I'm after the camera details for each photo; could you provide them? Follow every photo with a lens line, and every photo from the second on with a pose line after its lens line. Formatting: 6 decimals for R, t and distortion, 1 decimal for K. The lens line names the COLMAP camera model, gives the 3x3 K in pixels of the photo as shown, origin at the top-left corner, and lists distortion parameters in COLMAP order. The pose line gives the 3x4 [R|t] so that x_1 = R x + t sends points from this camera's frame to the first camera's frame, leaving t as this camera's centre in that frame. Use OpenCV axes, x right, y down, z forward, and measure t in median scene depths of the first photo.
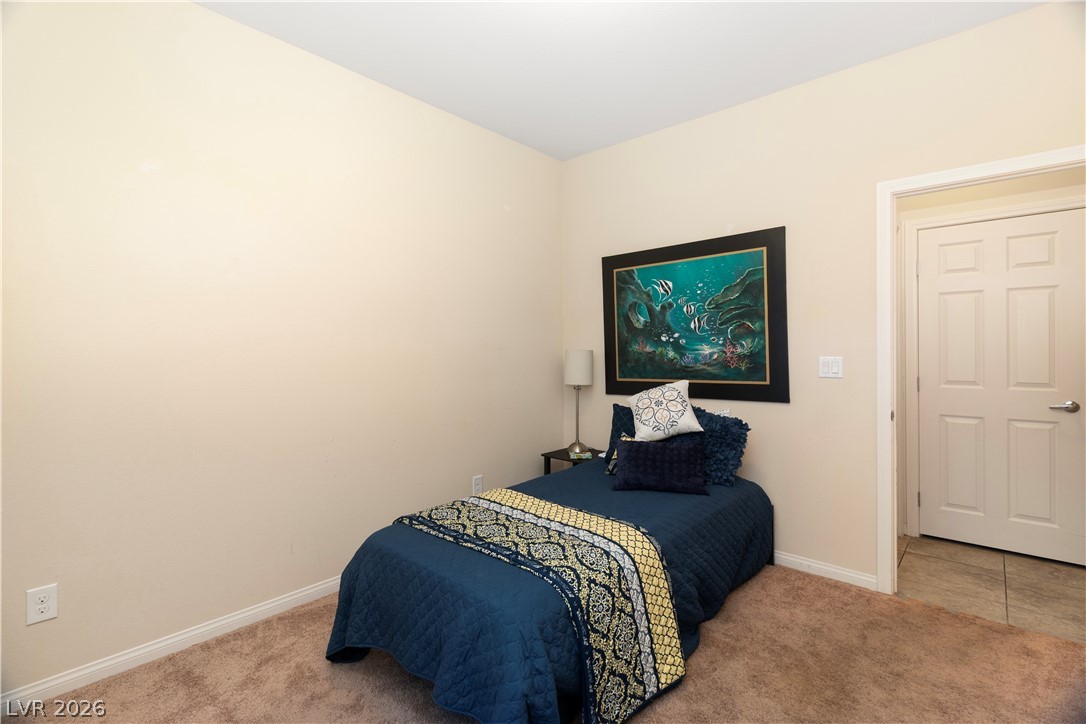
lens RADIAL K [[497.1, 0, 546.8], [0, 497.1, 345.6], [0, 0, 1]] dist [0.001937, 0.000589]
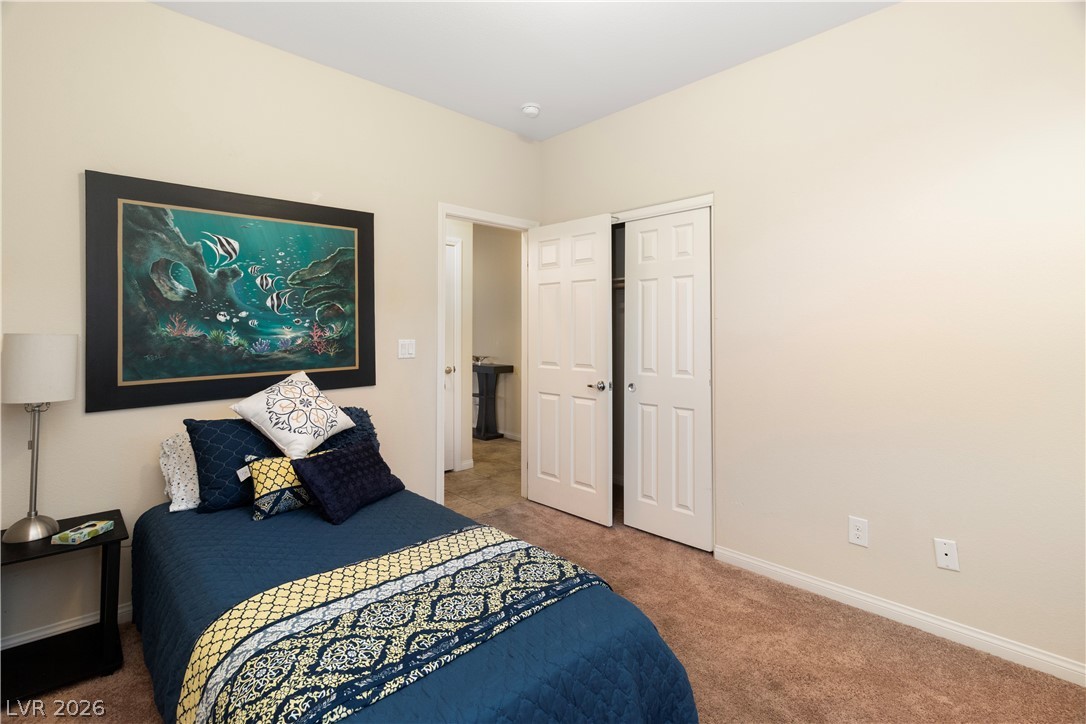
lens RADIAL K [[513.2, 0, 539.7], [0, 513.2, 309.5], [0, 0, 1]] dist [-0.000958, -0.000069]
pose [[0.088156, 0.046959, 0.994999, -0.481032], [-0.005872, 0.998895, -0.046623, 0.005520], [-0.996089, -0.001733, 0.088334, 0.502757]]
